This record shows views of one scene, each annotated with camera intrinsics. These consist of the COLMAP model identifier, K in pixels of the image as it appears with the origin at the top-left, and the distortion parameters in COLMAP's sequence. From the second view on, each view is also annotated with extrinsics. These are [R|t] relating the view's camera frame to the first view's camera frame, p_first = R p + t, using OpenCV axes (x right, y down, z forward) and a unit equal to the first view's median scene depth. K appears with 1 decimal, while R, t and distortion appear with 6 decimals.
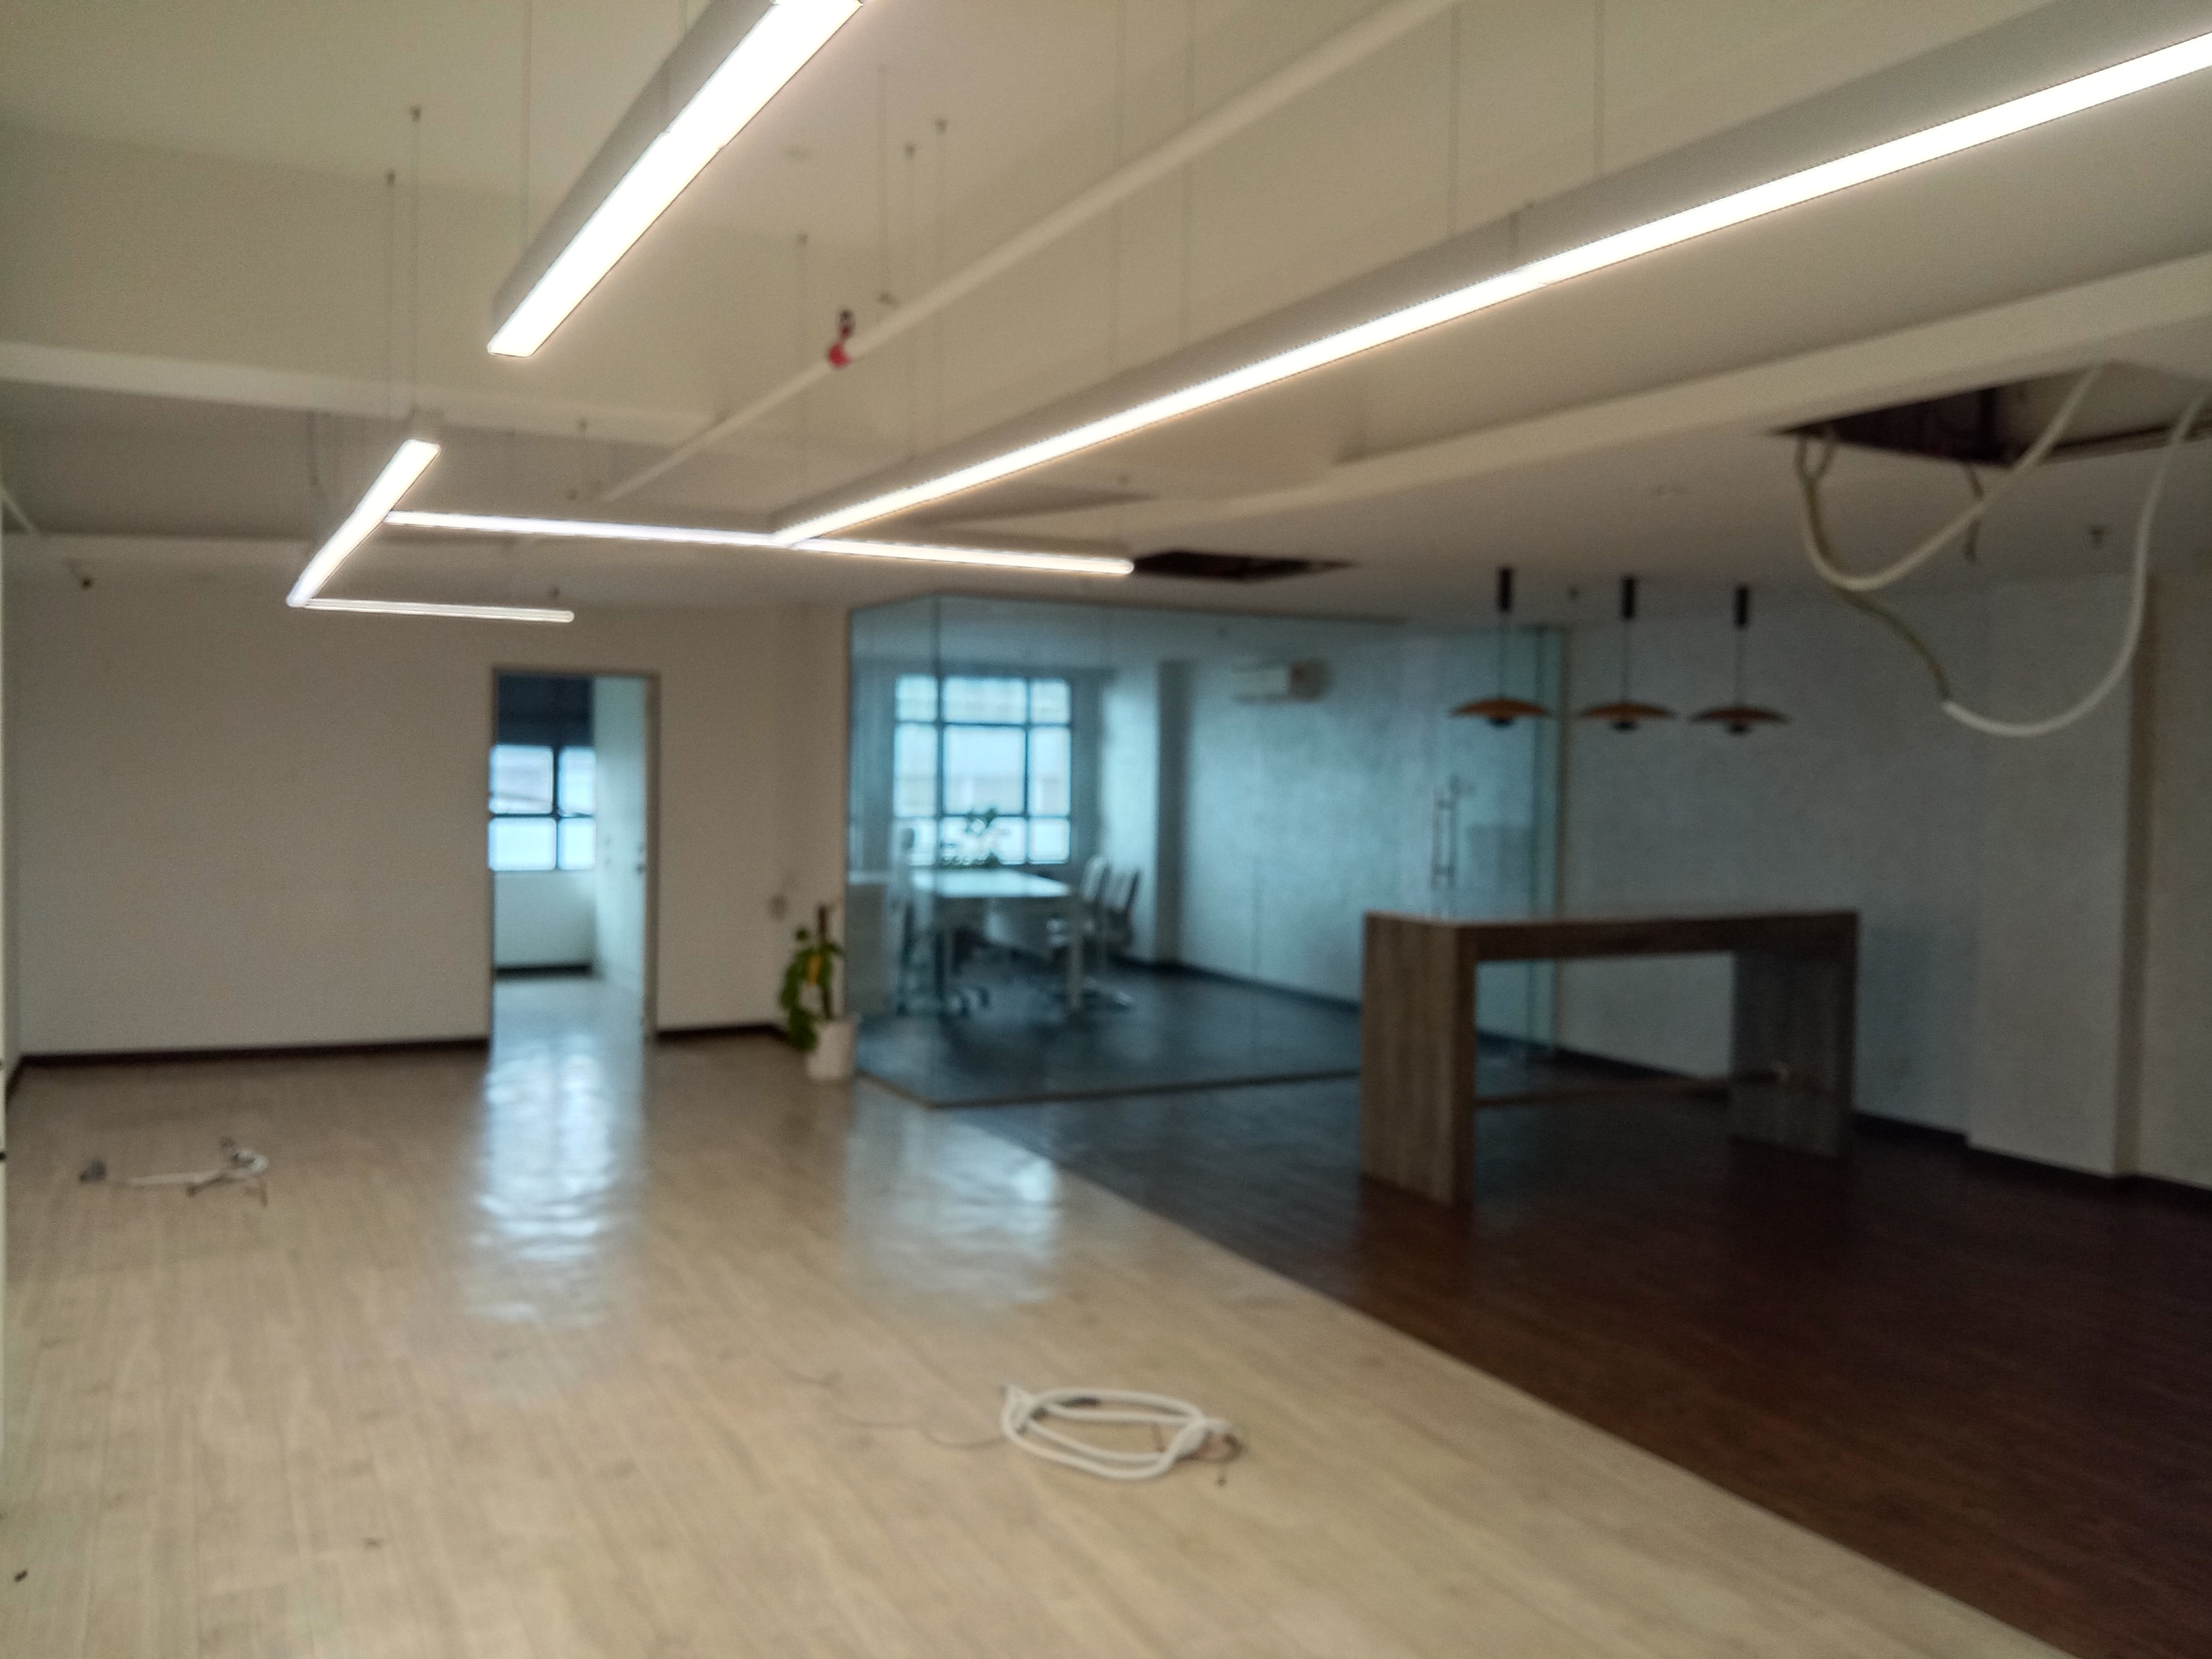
lens RADIAL K [[1820.3, 0, 1119.6], [0, 1820.3, 825.7], [0, 0, 1]] dist [0.041908, -0.075041]
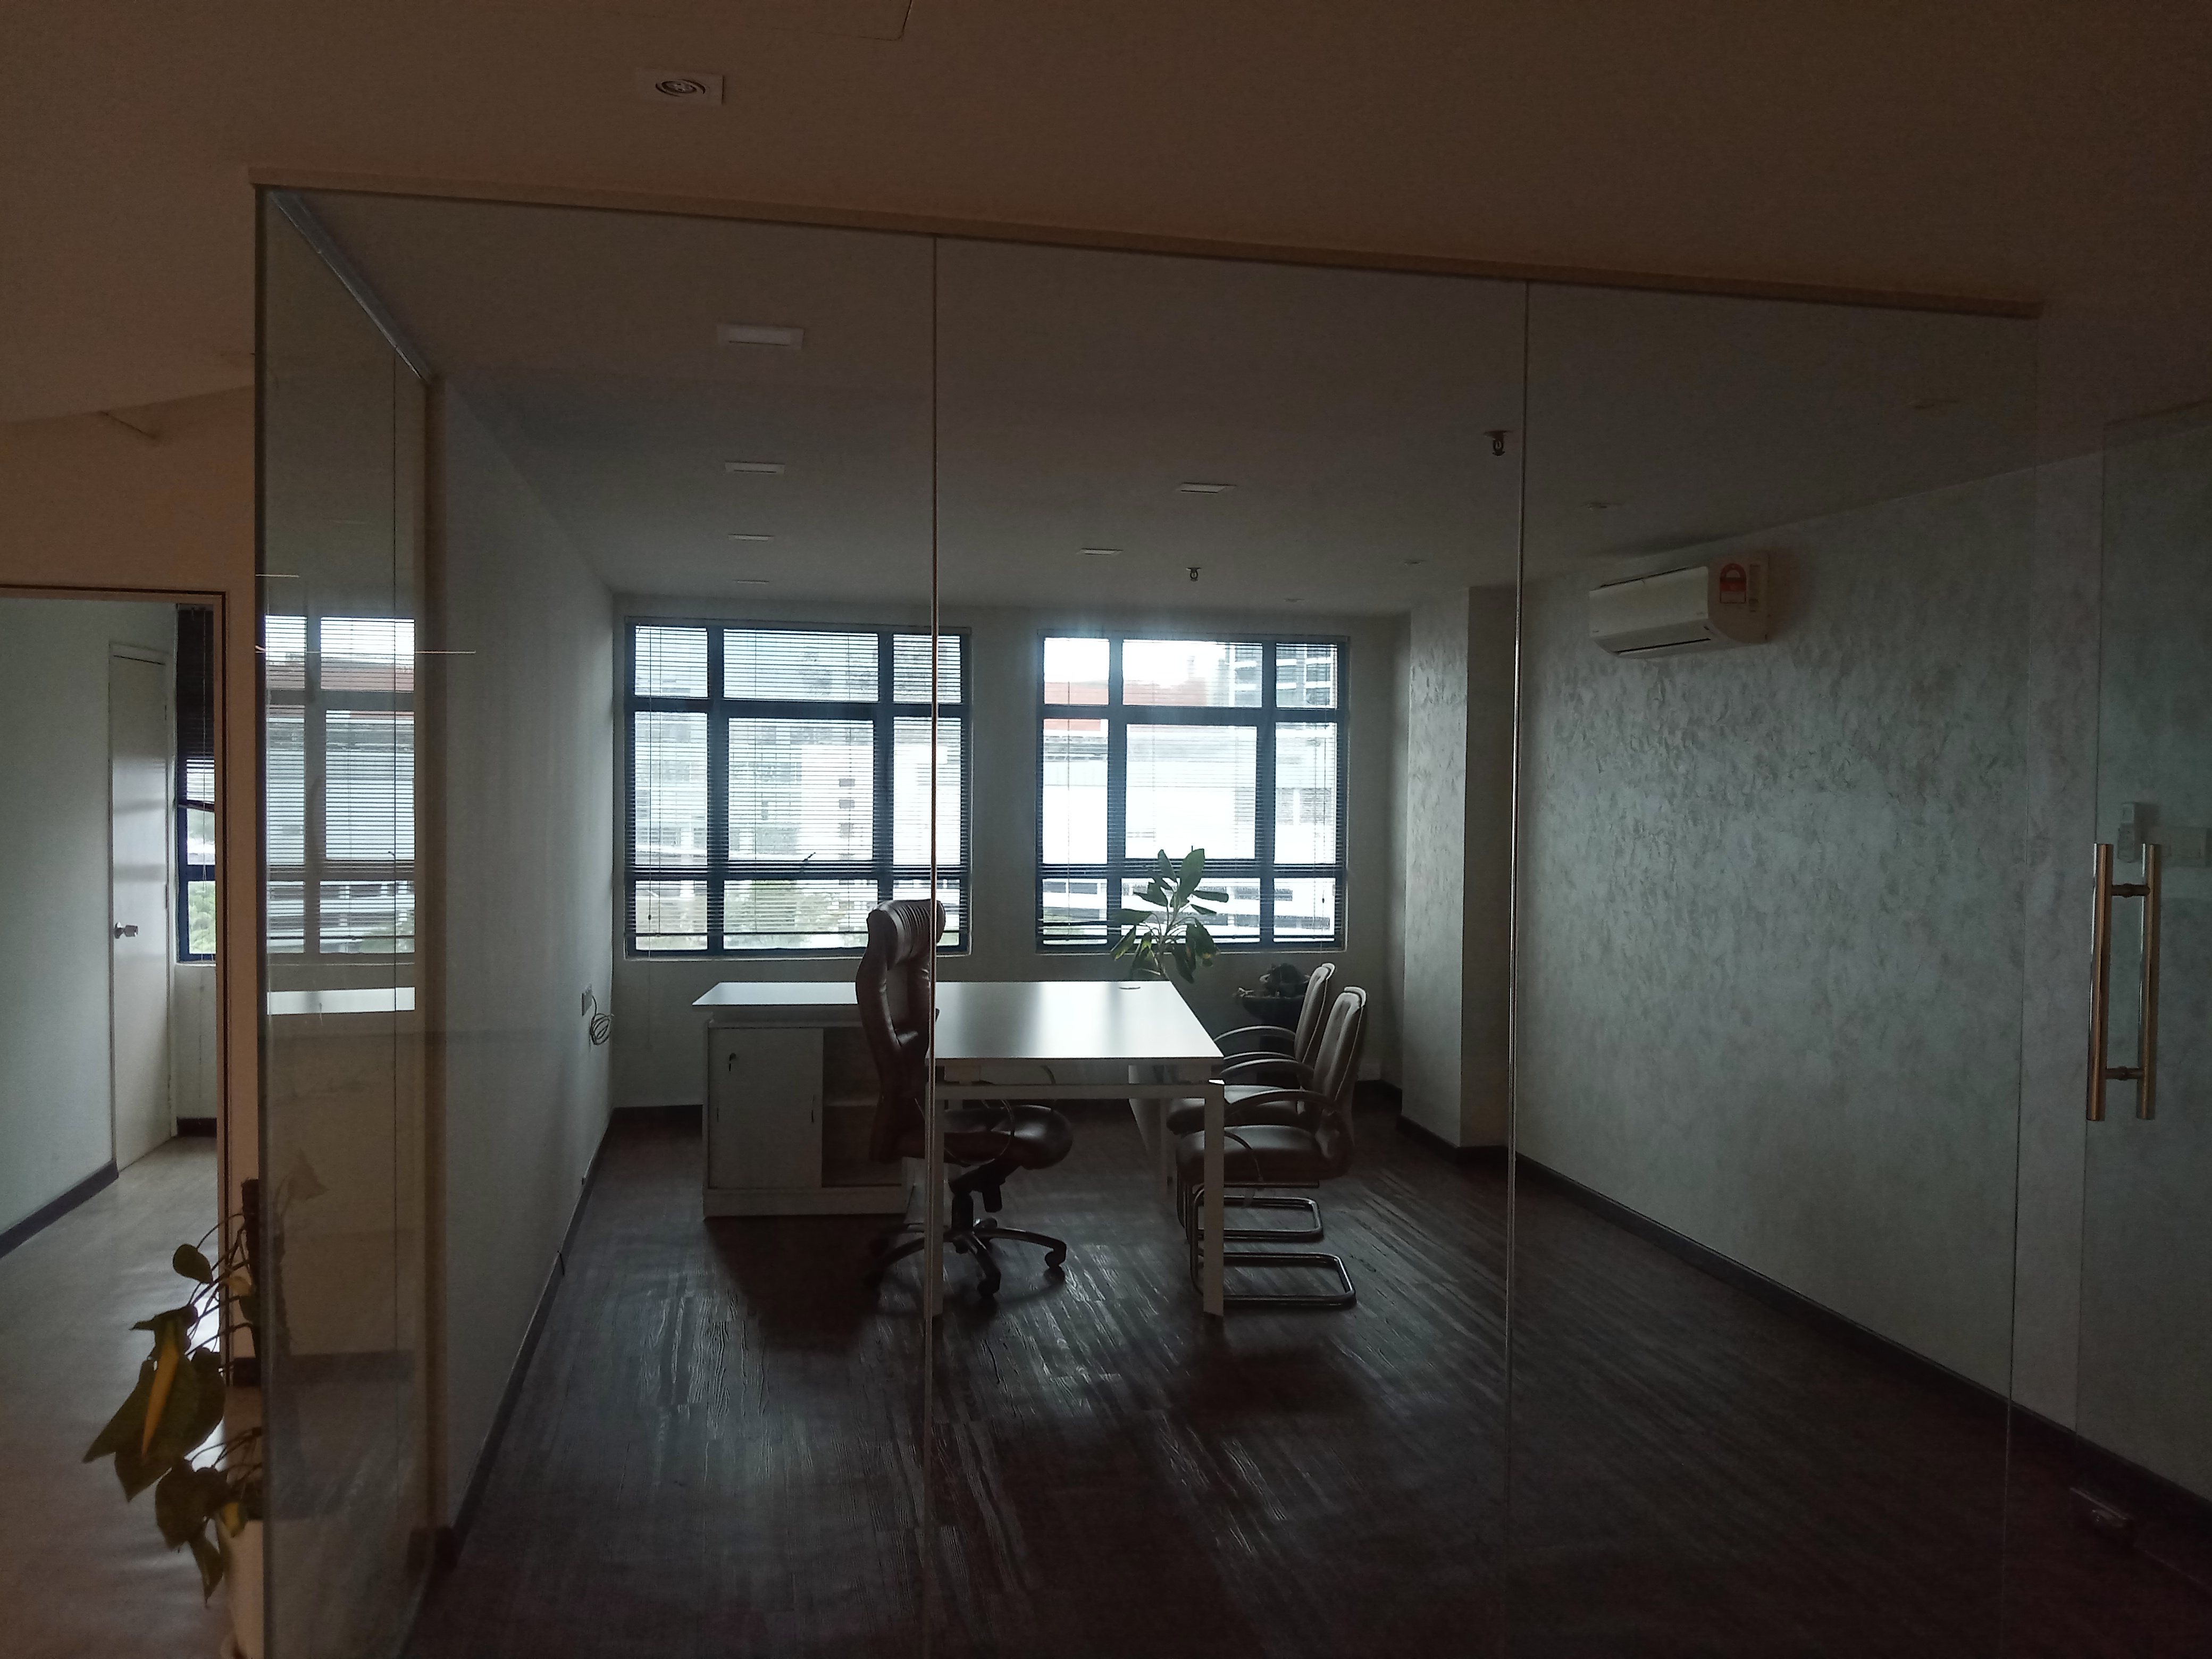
lens RADIAL K [[1787.9, 0, 1129.0], [0, 1787.9, 828.9], [0, 0, 1]] dist [0.101665, -0.224791]
pose [[0.966348, 0.002128, -0.257228, 0.116271], [-0.003429, 0.999983, -0.004611, -0.032153], [0.257214, 0.005338, 0.966340, 0.893437]]
